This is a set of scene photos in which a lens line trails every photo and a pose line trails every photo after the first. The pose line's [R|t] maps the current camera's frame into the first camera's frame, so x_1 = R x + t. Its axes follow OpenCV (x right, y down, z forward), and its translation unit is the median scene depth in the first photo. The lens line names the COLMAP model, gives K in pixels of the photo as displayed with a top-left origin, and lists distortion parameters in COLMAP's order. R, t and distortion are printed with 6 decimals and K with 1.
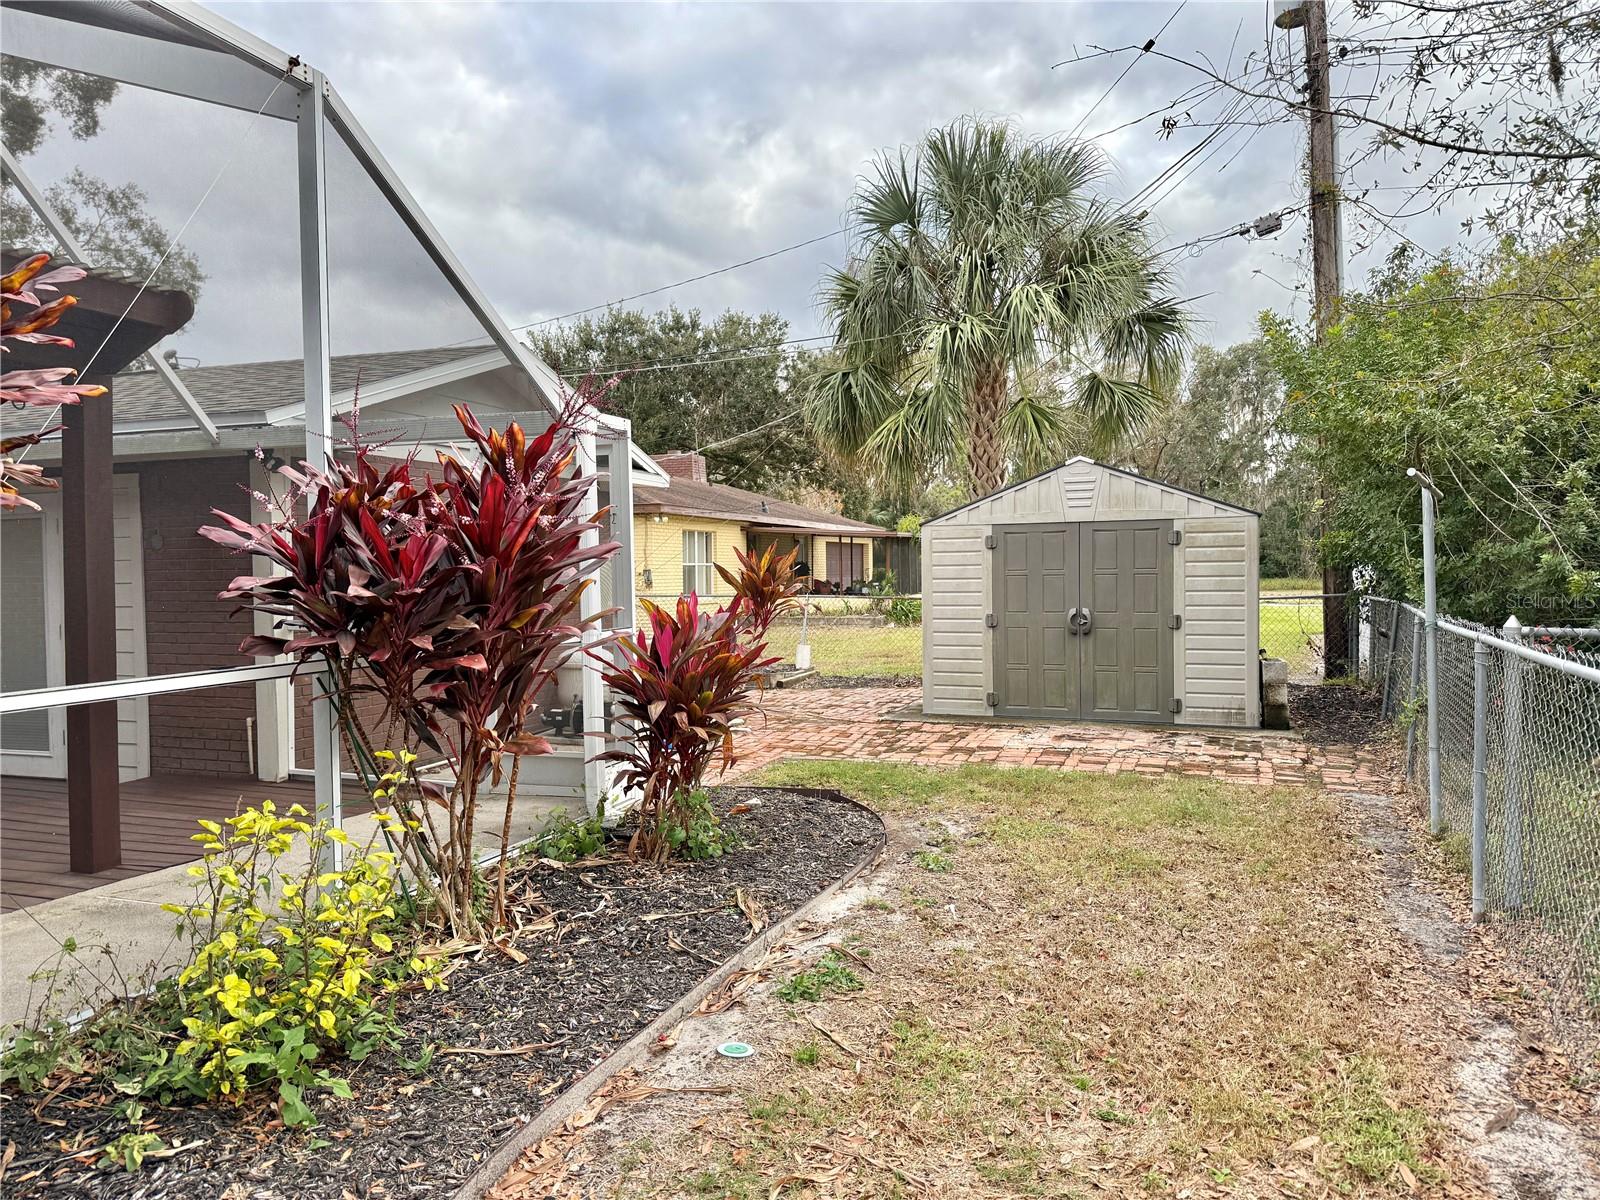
lens RADIAL K [[1112.9, 0, 800.0], [0, 1112.9, 600.0], [0, 0, 1]] dist [0.030289, -0.001605]
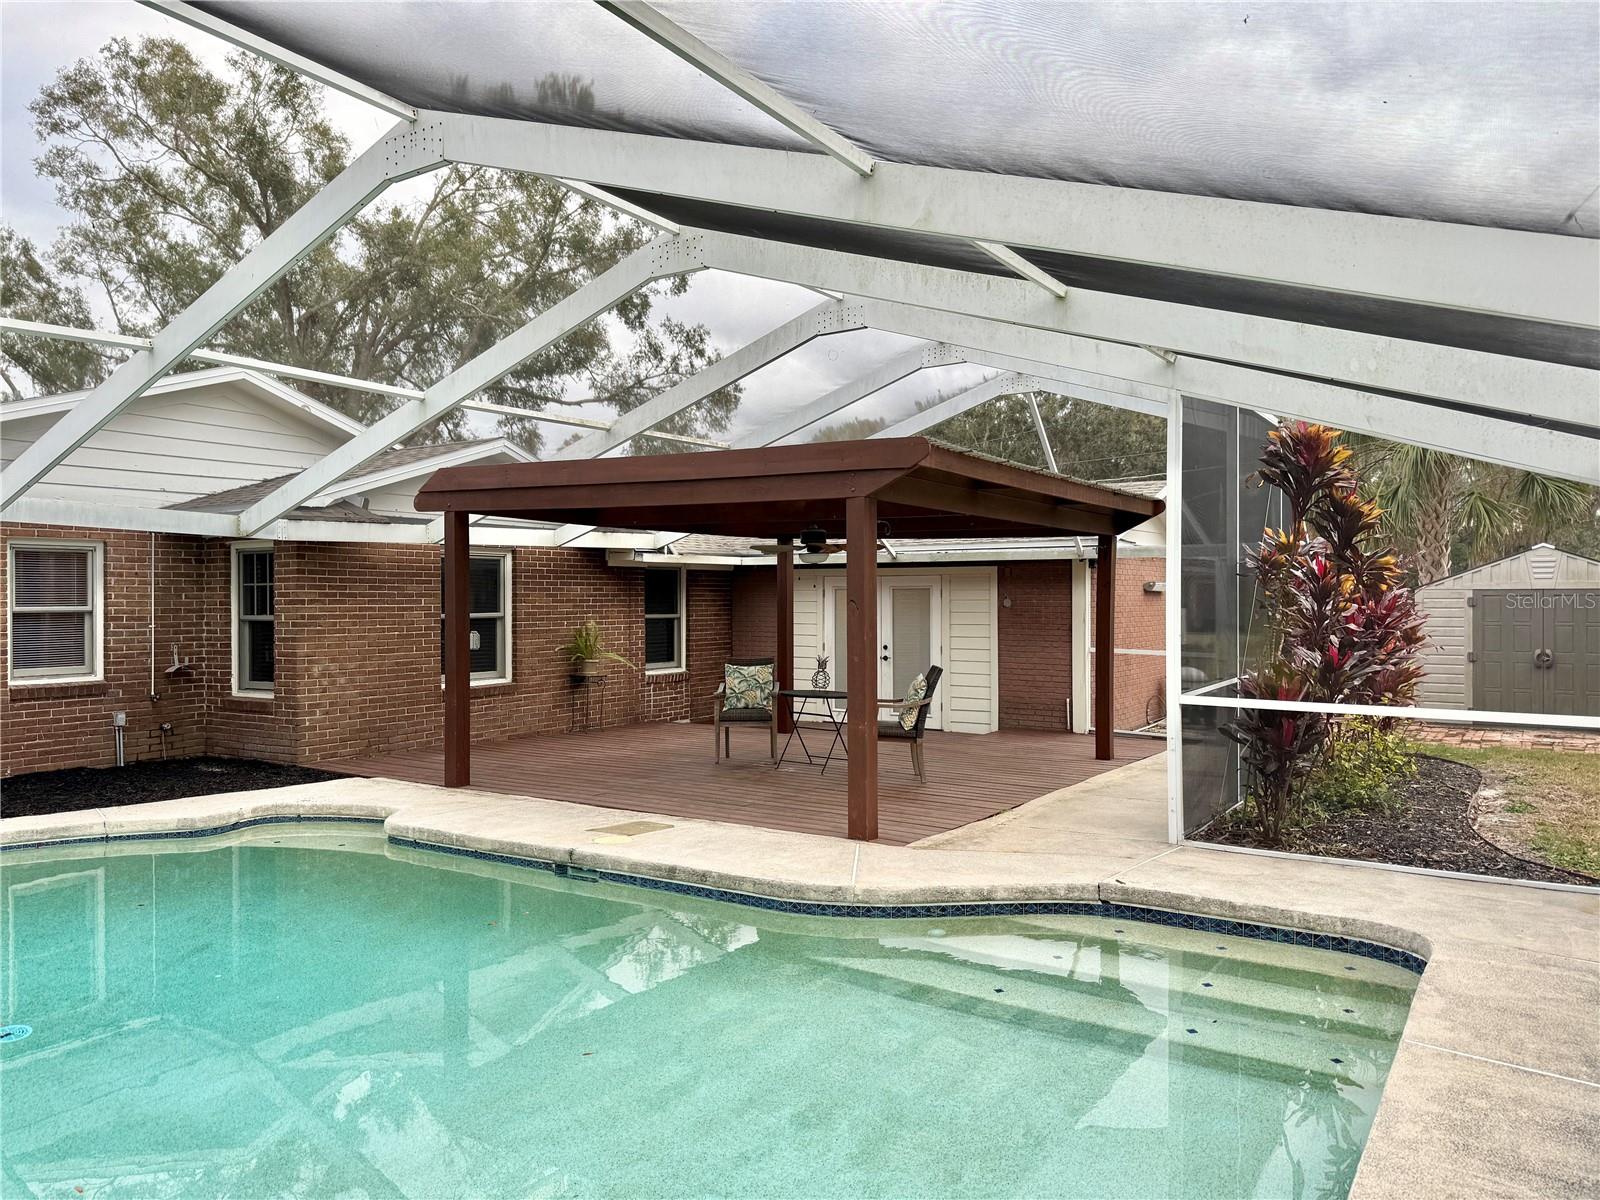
lens RADIAL K [[1112.9, 0, 800.0], [0, 1112.9, 600.0], [0, 0, 1]] dist [0.030289, -0.001605]
pose [[0.971937, 0.011228, -0.234971, -0.326898], [-0.017582, 0.999534, -0.024965, -0.003030], [0.234582, 0.028395, 0.971682, -0.605040]]
